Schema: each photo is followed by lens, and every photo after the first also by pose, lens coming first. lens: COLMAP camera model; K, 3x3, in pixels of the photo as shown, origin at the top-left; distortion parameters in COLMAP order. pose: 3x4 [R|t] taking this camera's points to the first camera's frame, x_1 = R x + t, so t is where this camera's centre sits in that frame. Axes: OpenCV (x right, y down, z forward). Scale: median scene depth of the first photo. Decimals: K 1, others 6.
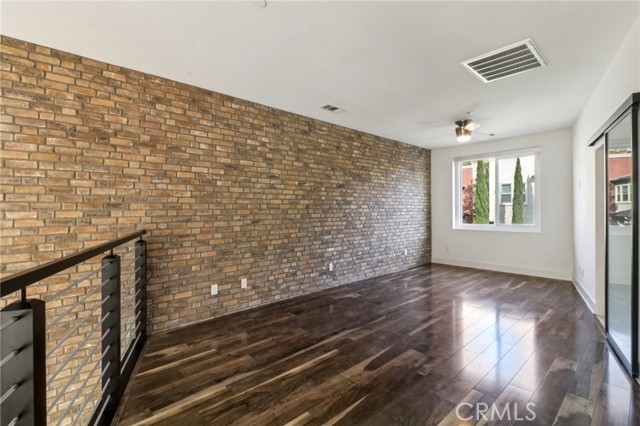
lens RADIAL K [[298.2, 0, 316.7], [0, 298.2, 214.9], [0, 0, 1]] dist [0.010643, -0.009780]
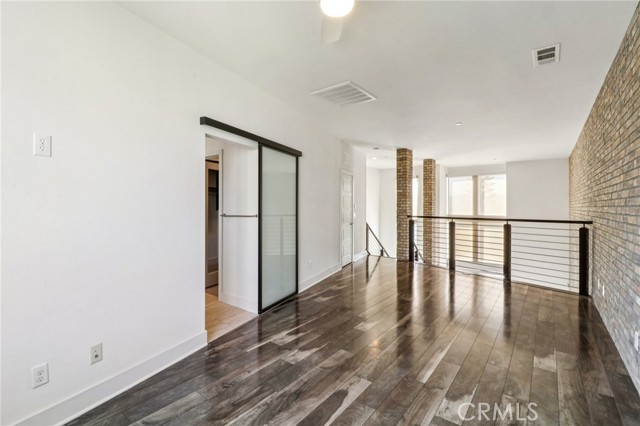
lens RADIAL K [[298.2, 0, 321.7], [0, 298.2, 207.4], [0, 0, 1]] dist [0.010643, -0.009780]
pose [[-0.982224, 0.005833, -0.187621, 0.664728], [0.002677, 0.999851, 0.017071, -0.029286], [0.187692, 0.016266, -0.982093, 1.541719]]
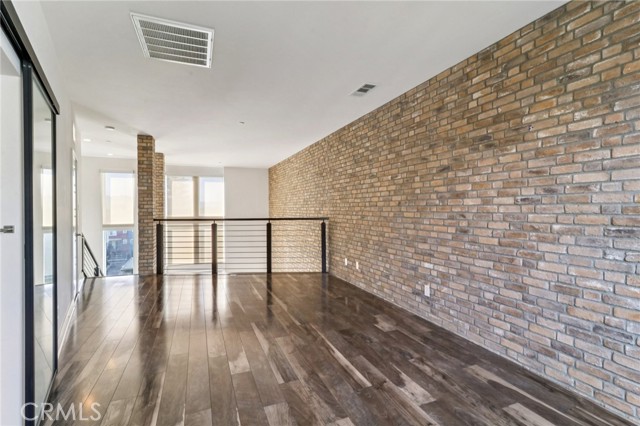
lens RADIAL K [[298.2, 0, 314.6], [0, 298.2, 212.9], [0, 0, 1]] dist [0.010643, -0.009780]
pose [[-0.353627, 0.026934, -0.934999, 0.901236], [-0.005079, 0.999515, 0.030713, -0.027728], [0.935373, 0.015610, -0.353319, 1.156001]]
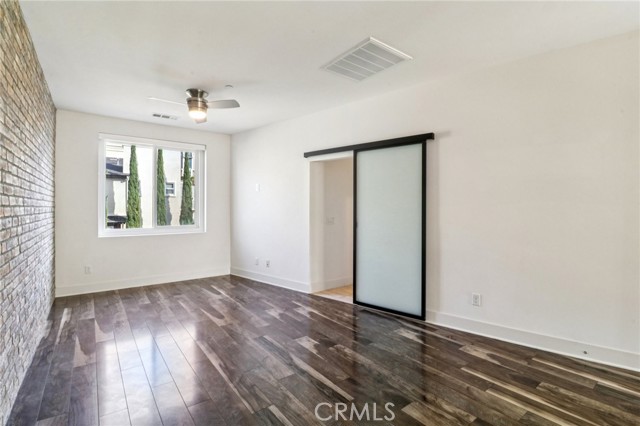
lens RADIAL K [[298.2, 0, 310.9], [0, 298.2, 209.1], [0, 0, 1]] dist [0.010643, -0.009780]
pose [[0.101971, -0.001471, 0.994786, -0.260581], [0.016559, 0.999863, -0.000219, -0.015058], [-0.994650, 0.016495, 0.101982, 0.733297]]
